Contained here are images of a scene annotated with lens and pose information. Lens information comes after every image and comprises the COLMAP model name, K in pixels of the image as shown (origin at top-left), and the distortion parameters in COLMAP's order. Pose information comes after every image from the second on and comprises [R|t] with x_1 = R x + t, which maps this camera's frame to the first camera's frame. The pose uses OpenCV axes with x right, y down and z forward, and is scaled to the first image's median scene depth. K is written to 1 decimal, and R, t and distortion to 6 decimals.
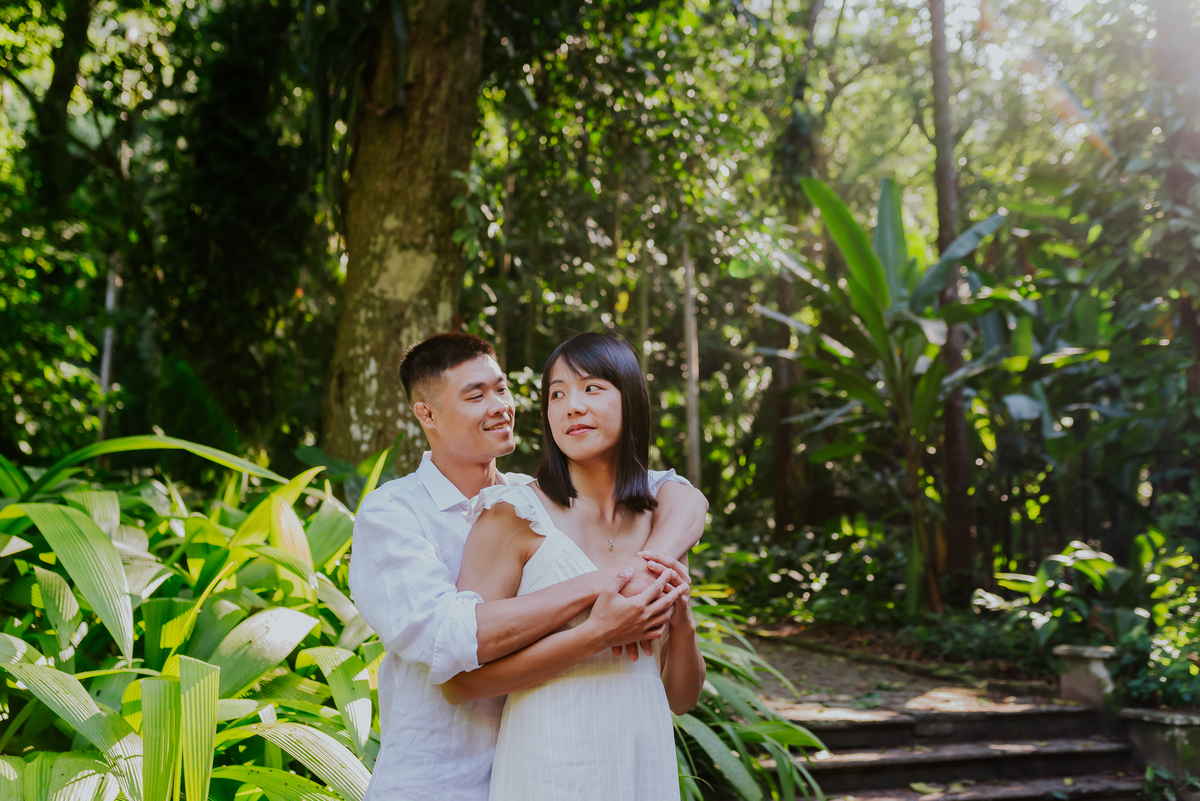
lens RADIAL K [[1605.6, 0, 601.5], [0, 1605.6, 514.3], [0, 0, 1]] dist [-0.005919, 0.029864]
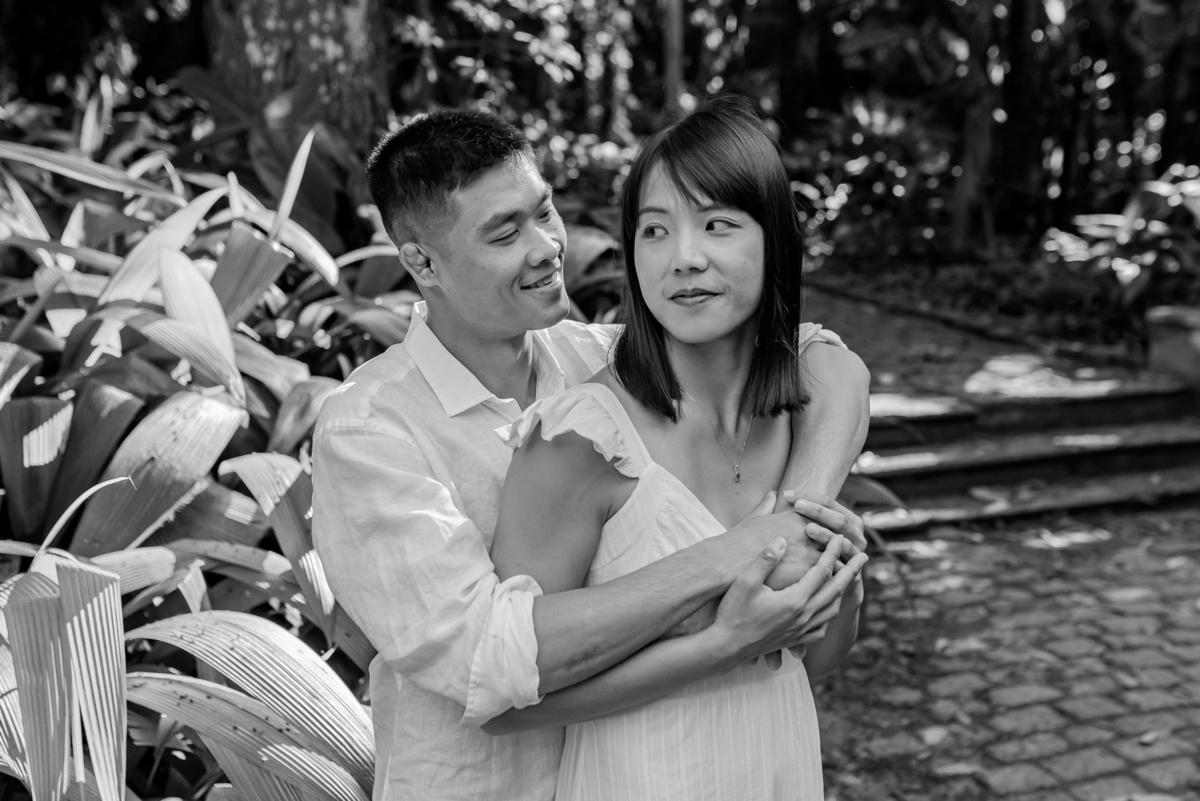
lens RADIAL K [[1392.7, 0, 520.9], [0, 1392.7, 400.6], [0, 0, 1]] dist [-0.010129, -0.036797]
pose [[0.998292, -0.039358, 0.043176, -0.068237], [0.020957, 0.931088, 0.364192, -0.140756], [-0.054535, -0.362665, 0.930323, 0.357491]]
